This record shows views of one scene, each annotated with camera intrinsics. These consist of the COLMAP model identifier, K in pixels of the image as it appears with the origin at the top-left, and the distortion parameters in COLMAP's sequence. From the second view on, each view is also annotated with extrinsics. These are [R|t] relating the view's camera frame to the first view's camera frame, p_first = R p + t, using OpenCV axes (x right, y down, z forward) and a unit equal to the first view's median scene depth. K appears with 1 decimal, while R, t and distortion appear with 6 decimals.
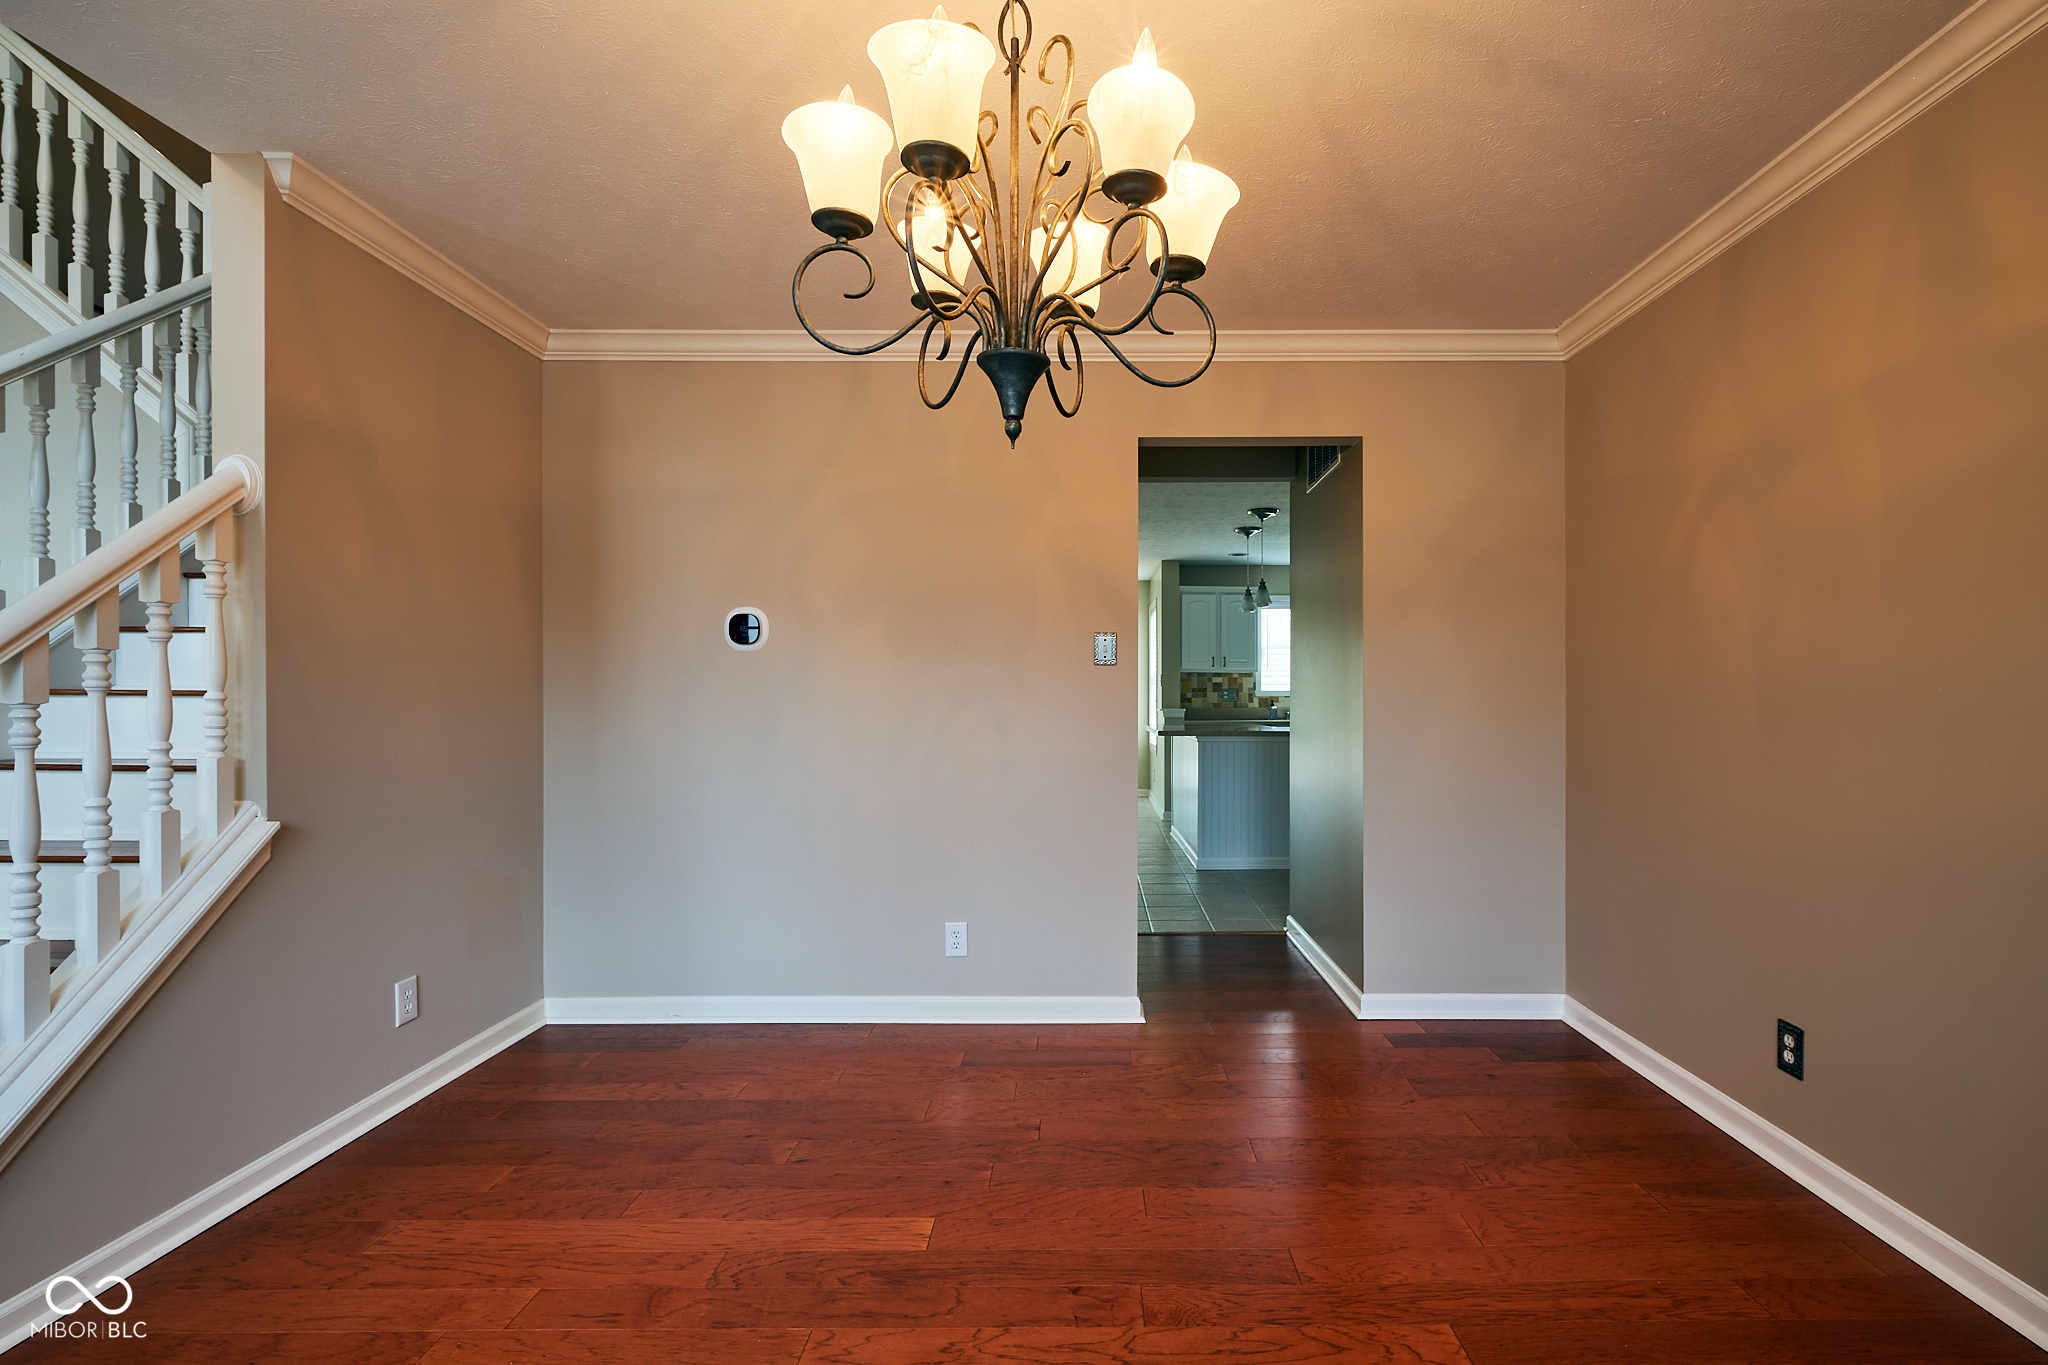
lens RADIAL K [[911.8, 0, 1025.4], [0, 911.8, 696.2], [0, 0, 1]] dist [0.003040, -0.001383]
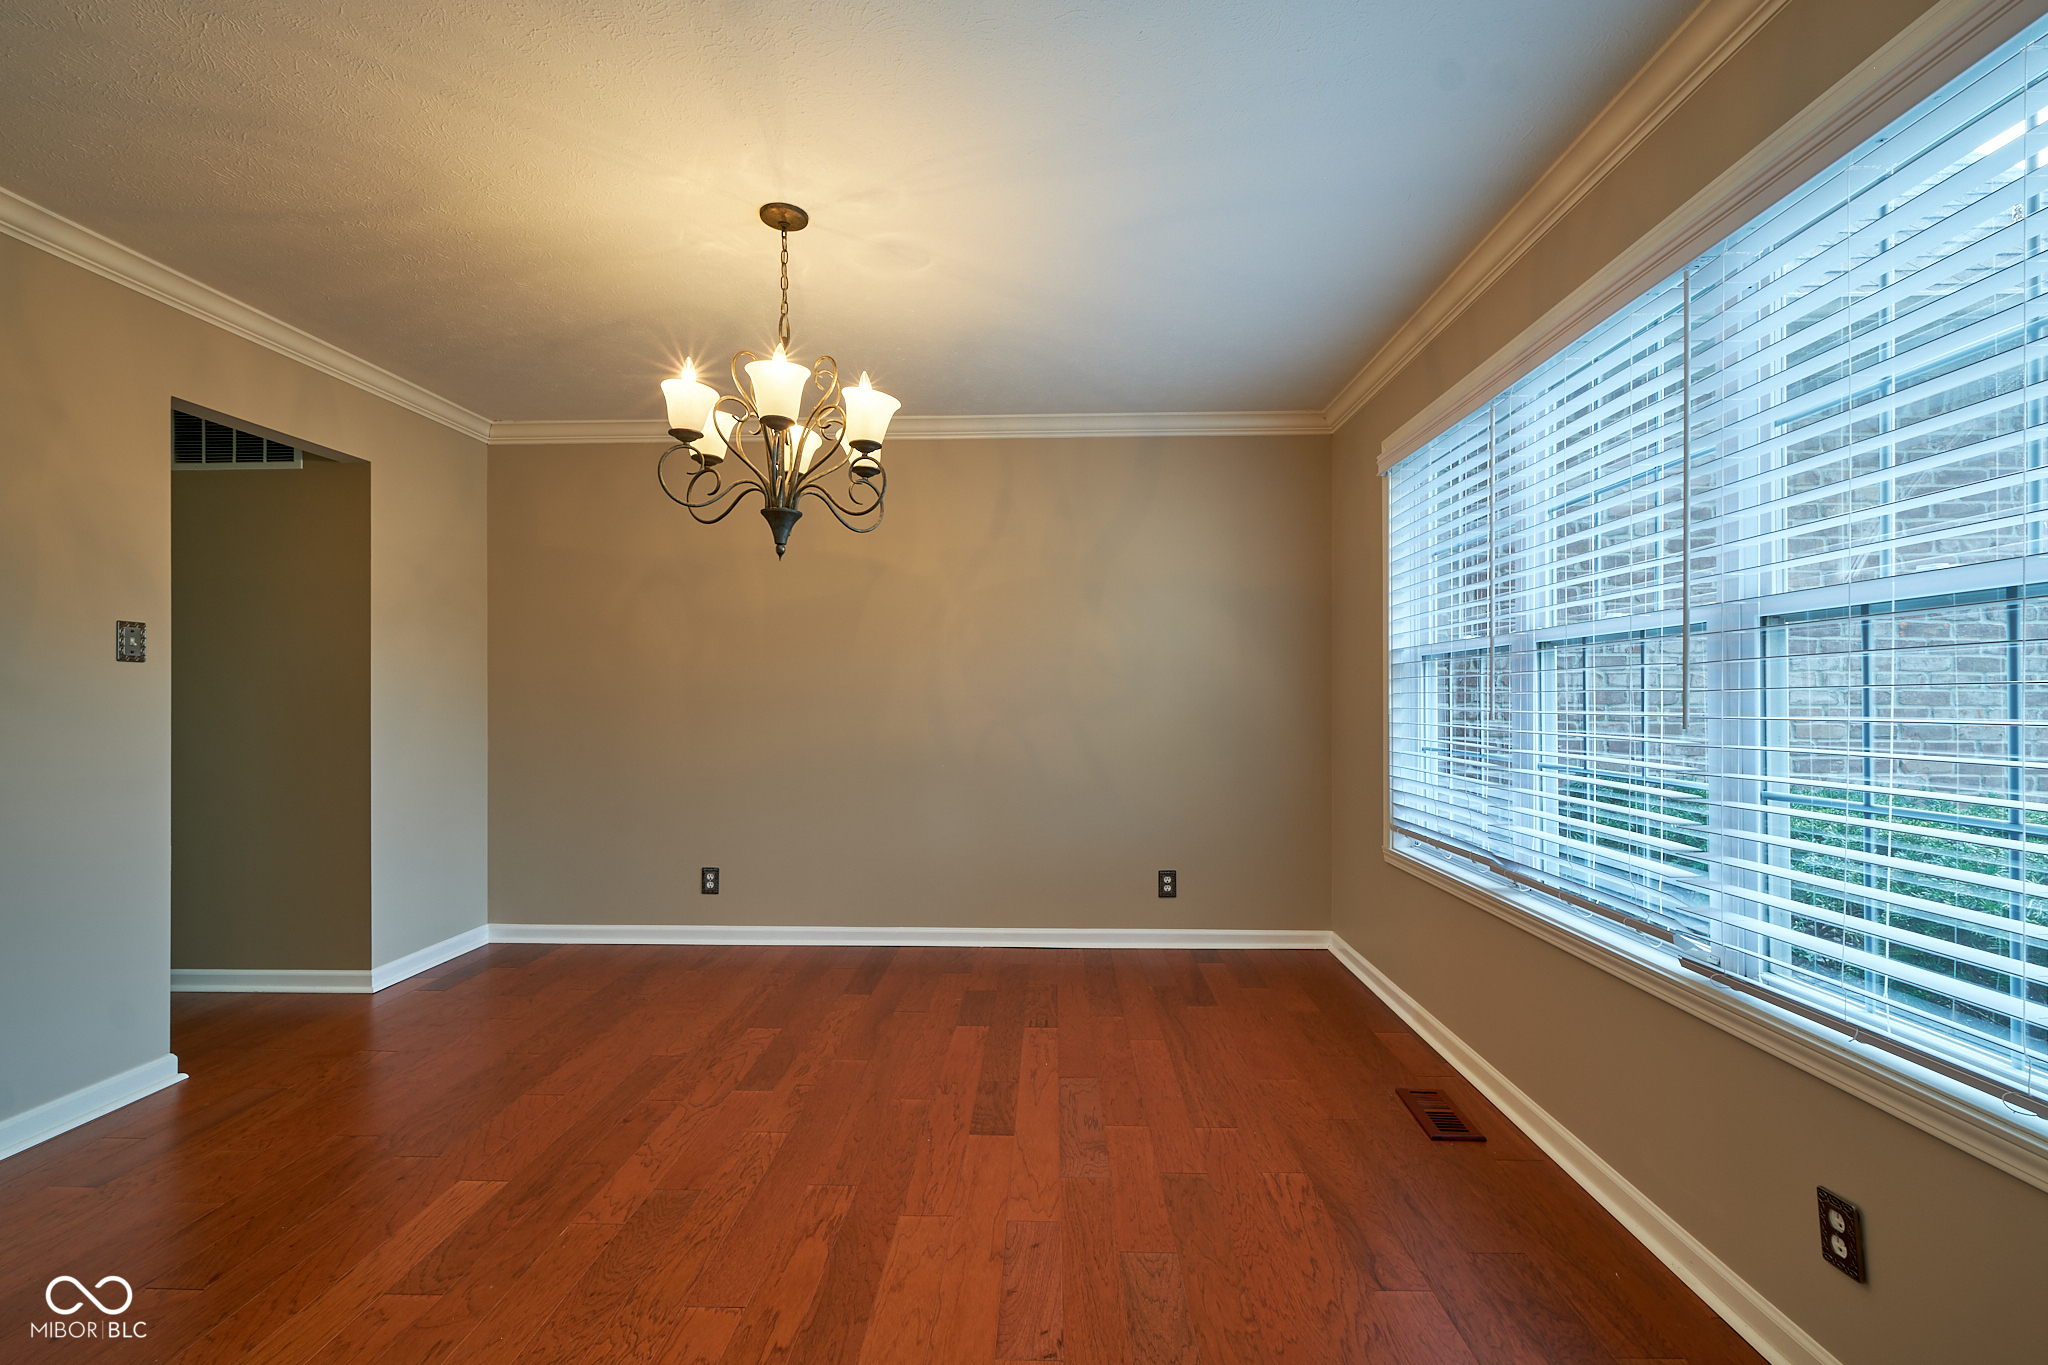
lens RADIAL K [[911.8, 0, 1017.7], [0, 911.8, 685.4], [0, 0, 1]] dist [0.003040, -0.001383]
pose [[0.052949, 0.007628, 0.998568, -0.712548], [0.005282, 0.999955, -0.007919, -0.003017], [-0.998583, 0.005694, 0.052906, 0.171678]]
